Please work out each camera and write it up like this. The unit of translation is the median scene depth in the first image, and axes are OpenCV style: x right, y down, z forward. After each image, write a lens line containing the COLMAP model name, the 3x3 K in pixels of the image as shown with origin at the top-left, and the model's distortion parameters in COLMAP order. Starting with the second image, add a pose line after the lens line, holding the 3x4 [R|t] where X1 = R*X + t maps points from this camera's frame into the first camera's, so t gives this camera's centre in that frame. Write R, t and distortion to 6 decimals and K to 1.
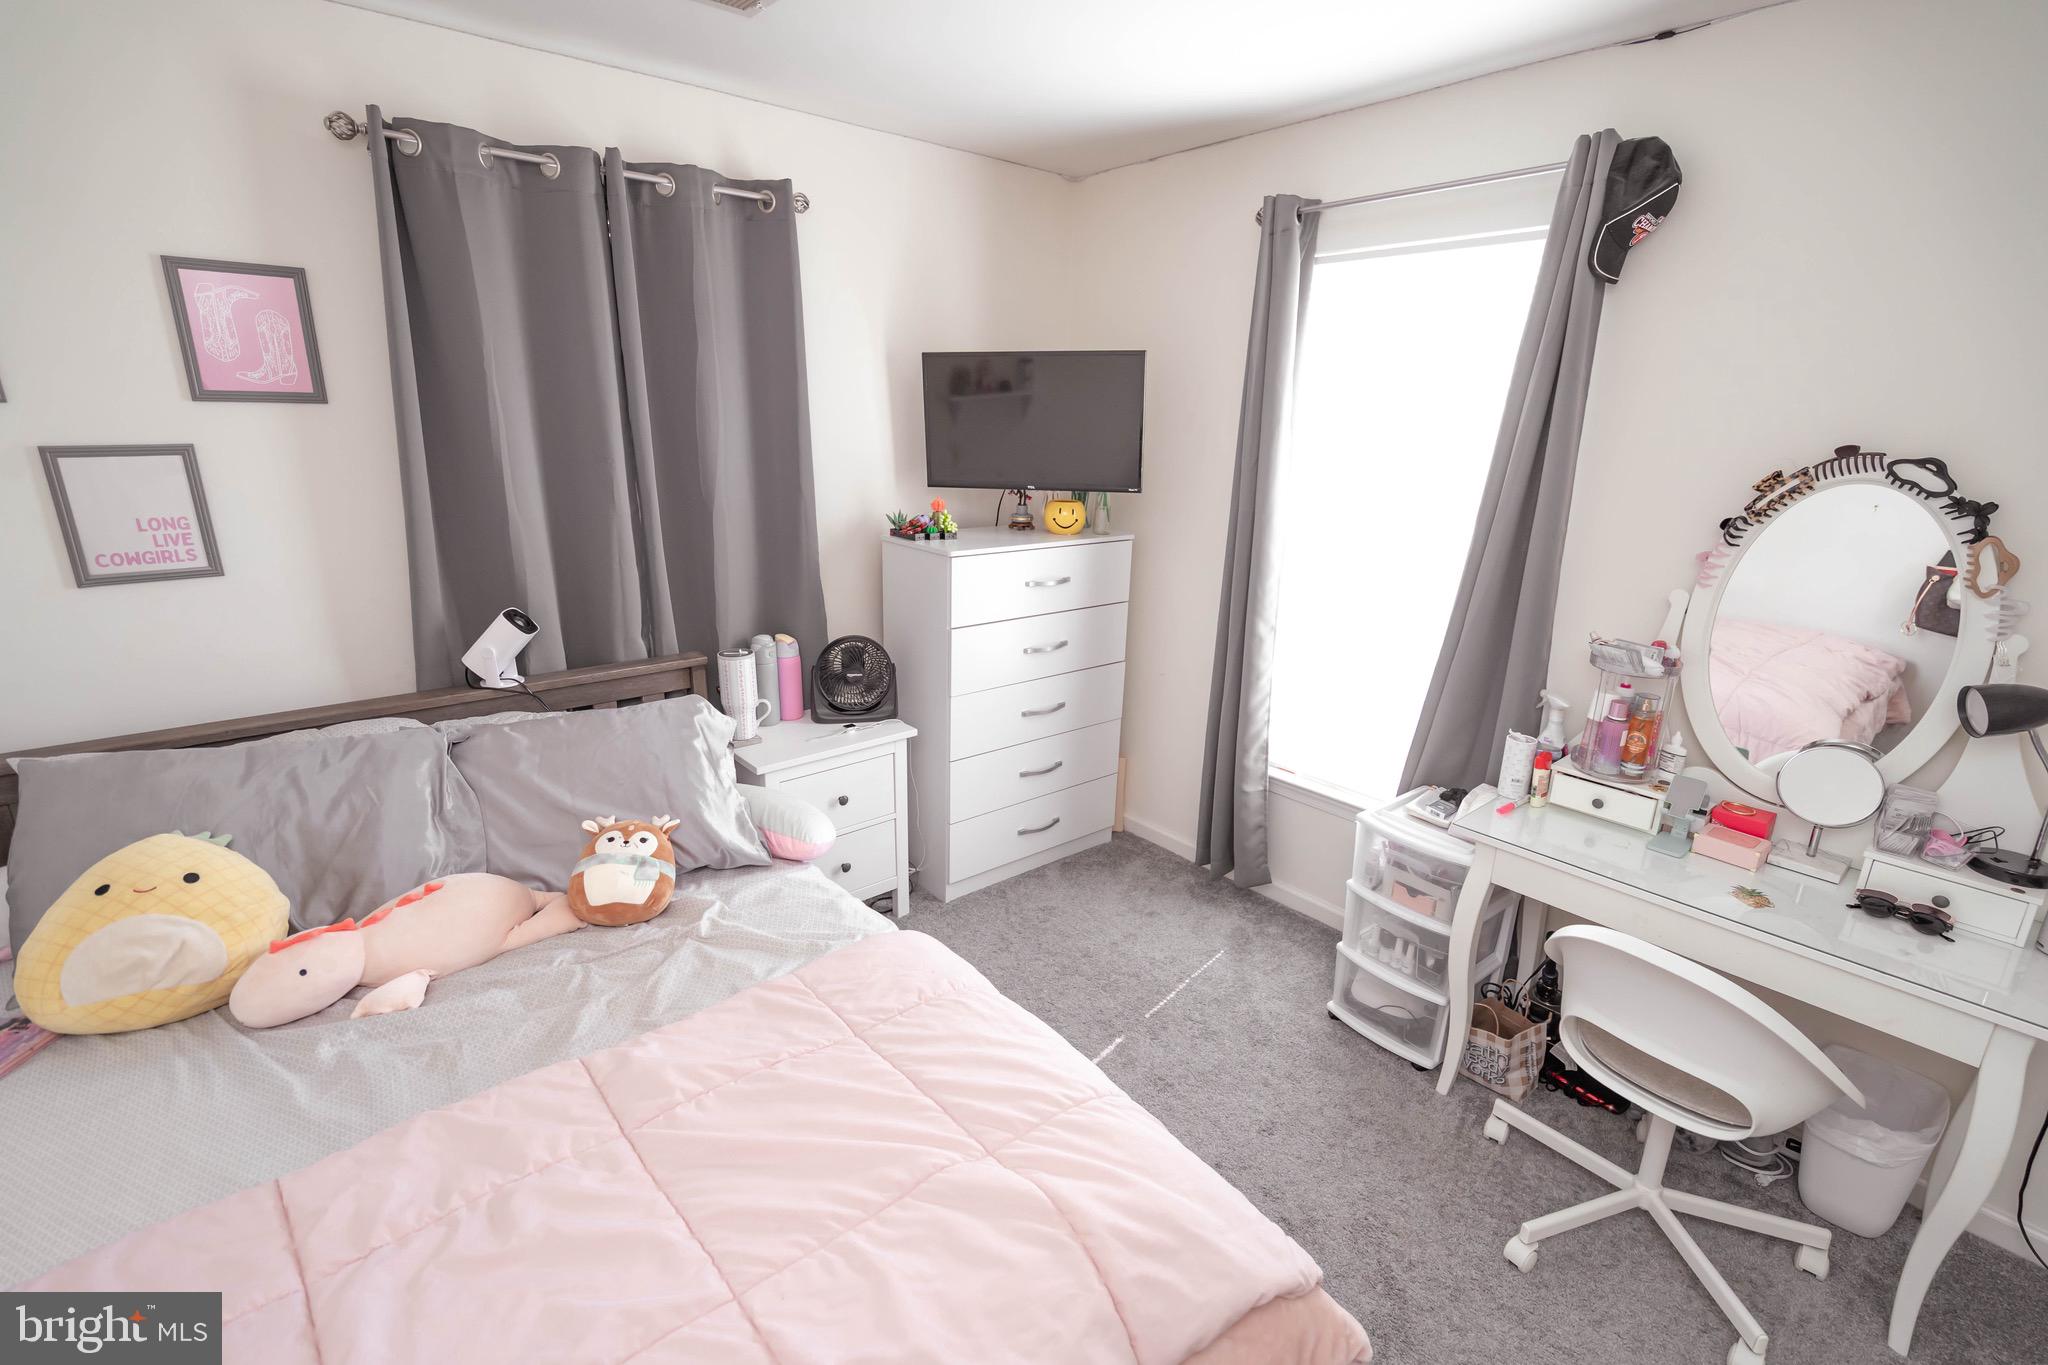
lens RADIAL K [[913.9, 0, 1012.8], [0, 913.9, 686.2], [0, 0, 1]] dist [-0.001102, 0.000180]
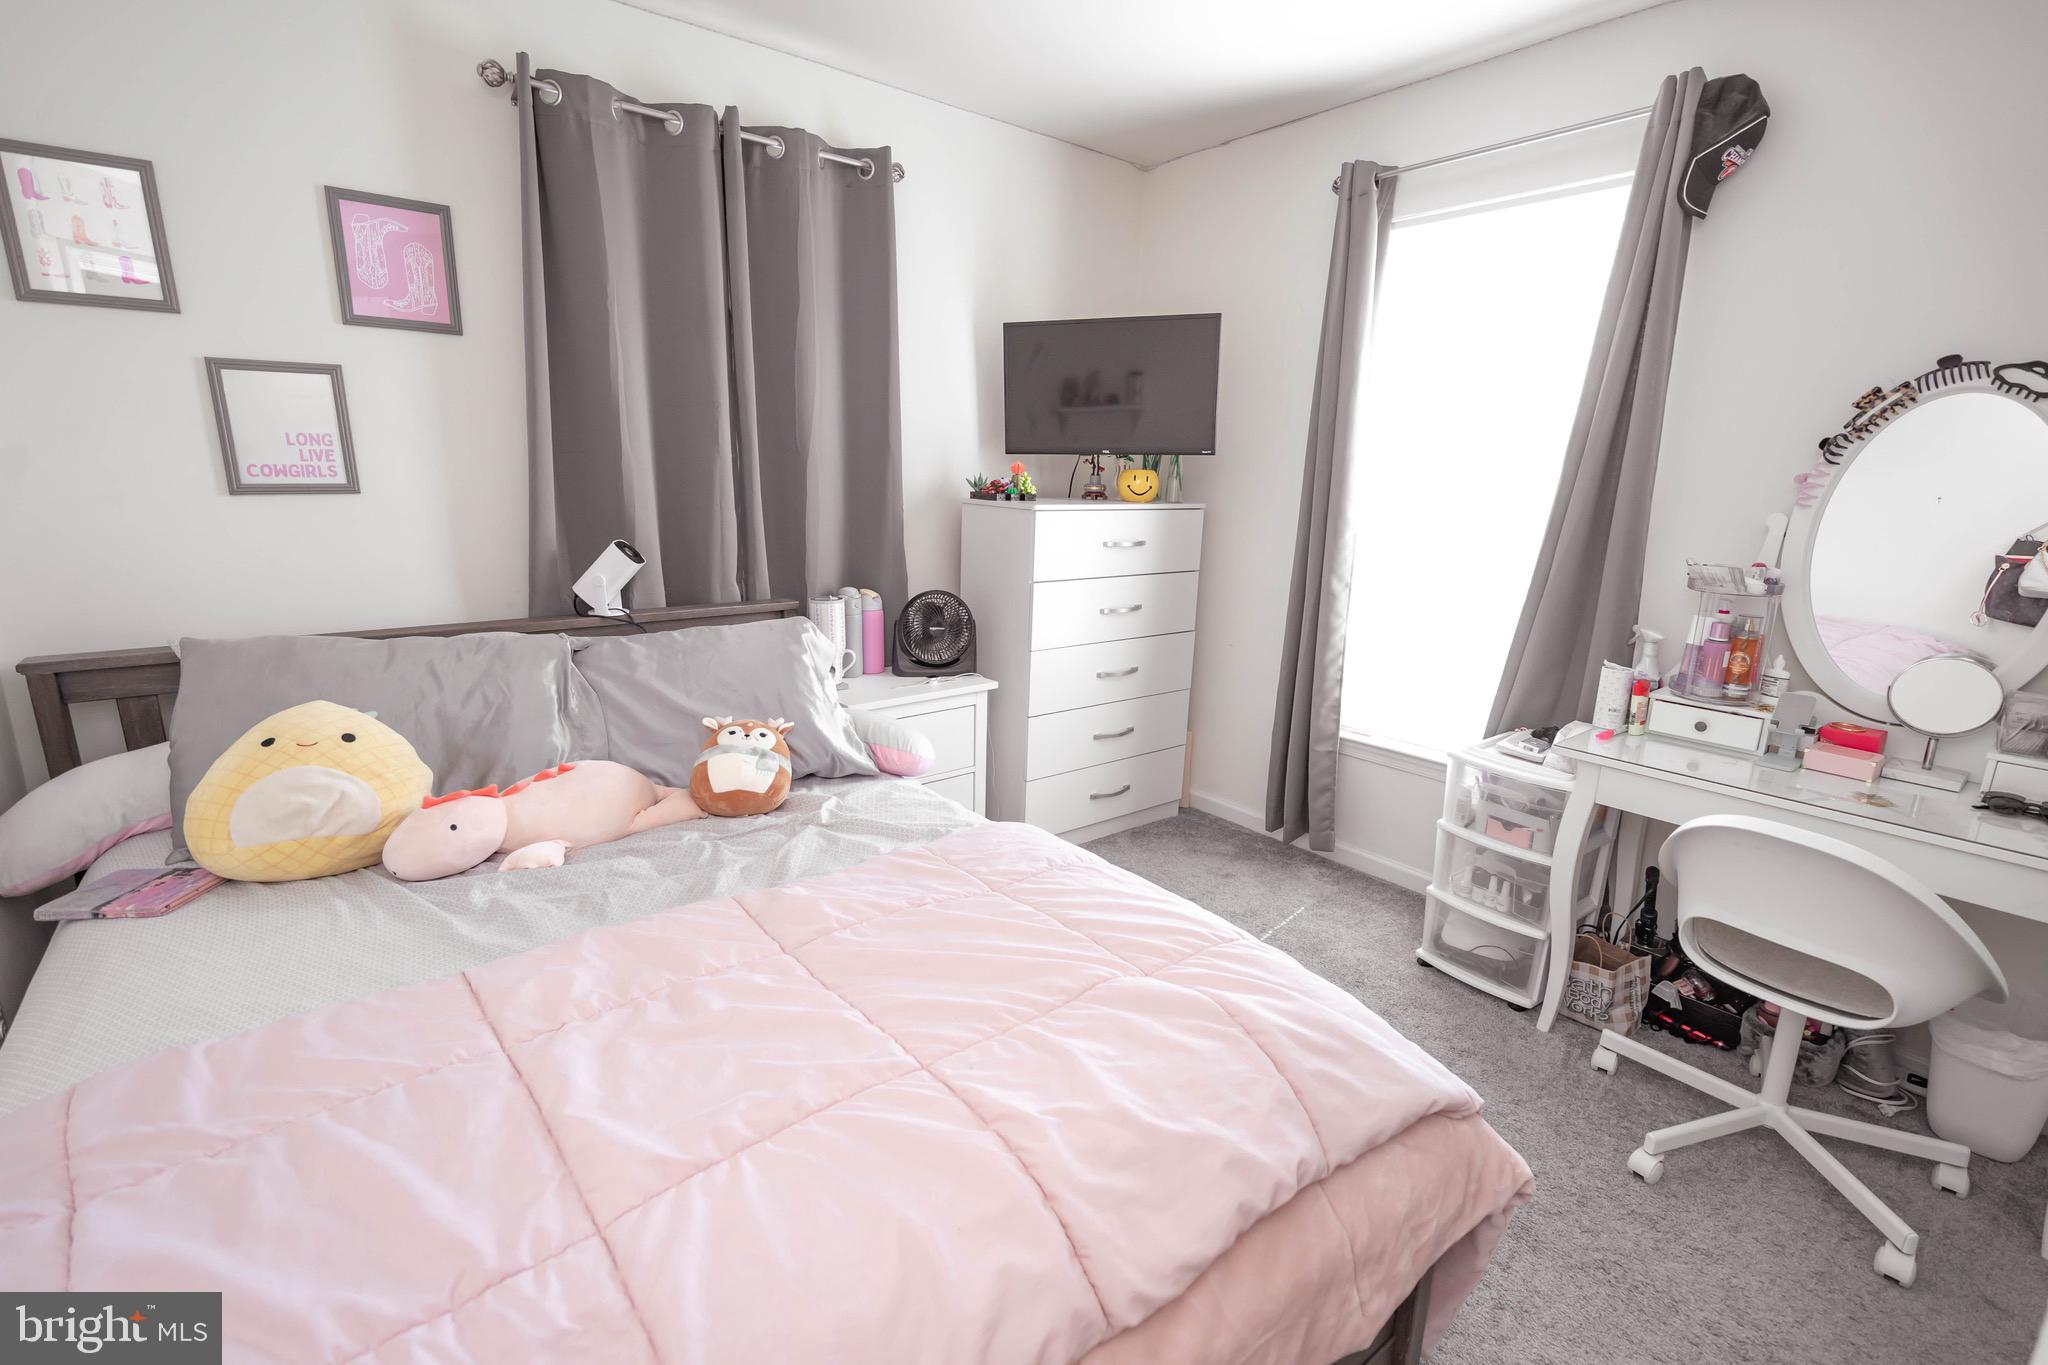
lens RADIAL K [[913.9, 0, 1012.8], [0, 913.9, 686.2], [0, 0, 1]] dist [-0.001102, 0.000180]
pose [[0.999722, 0.008346, -0.022051, -0.096034], [-0.009516, 0.998524, -0.053468, 0.155102], [0.021572, 0.053663, 0.998326, -0.016599]]
